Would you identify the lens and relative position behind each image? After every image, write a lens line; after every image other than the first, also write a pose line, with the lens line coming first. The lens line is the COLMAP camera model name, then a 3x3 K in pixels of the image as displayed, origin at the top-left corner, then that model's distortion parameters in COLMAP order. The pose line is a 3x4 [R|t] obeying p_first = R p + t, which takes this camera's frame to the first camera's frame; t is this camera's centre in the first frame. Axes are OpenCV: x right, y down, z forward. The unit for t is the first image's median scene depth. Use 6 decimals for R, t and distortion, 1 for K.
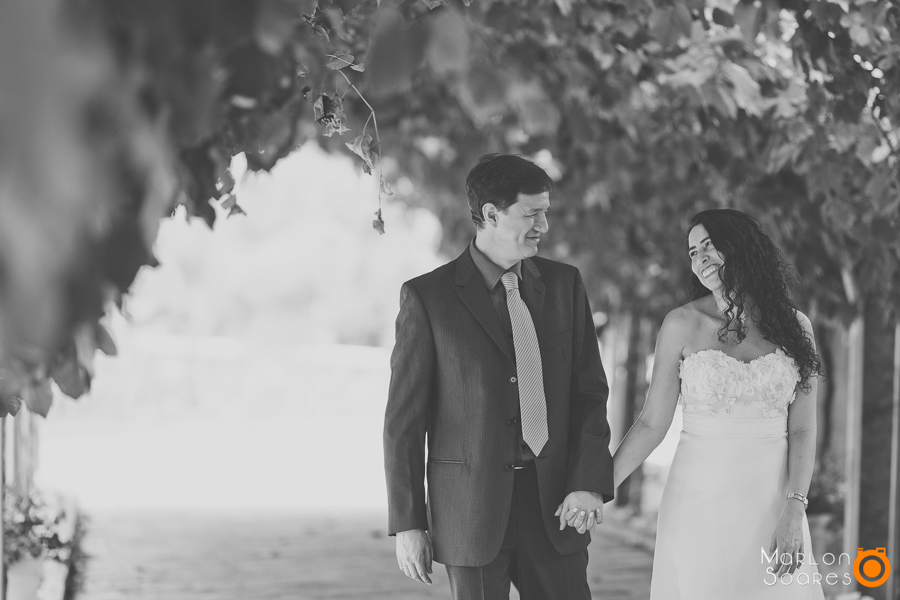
lens RADIAL K [[3524.6, 0, 449.8], [0, 3524.6, 300.0], [0, 0, 1]] dist [-0.029912, 0.000000]
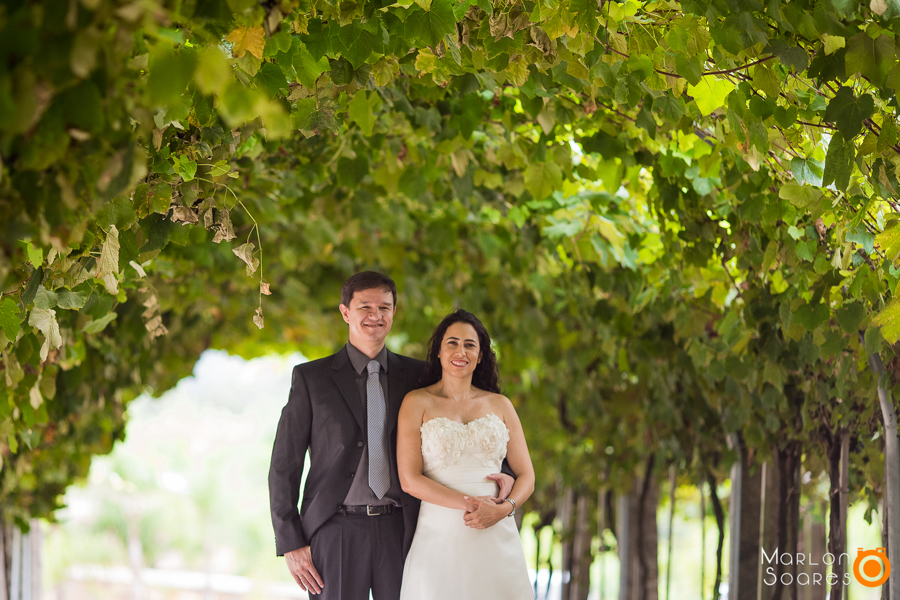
lens RADIAL K [[3524.6, 0, 450.2], [0, 3524.6, 300.0], [0, 0, 1]] dist [-0.029912, 0.000000]
pose [[0.999859, 0.014554, -0.008360, 0.041146], [-0.015138, 0.997101, -0.074562, 0.045632], [0.007251, 0.074678, 0.997181, -0.136868]]
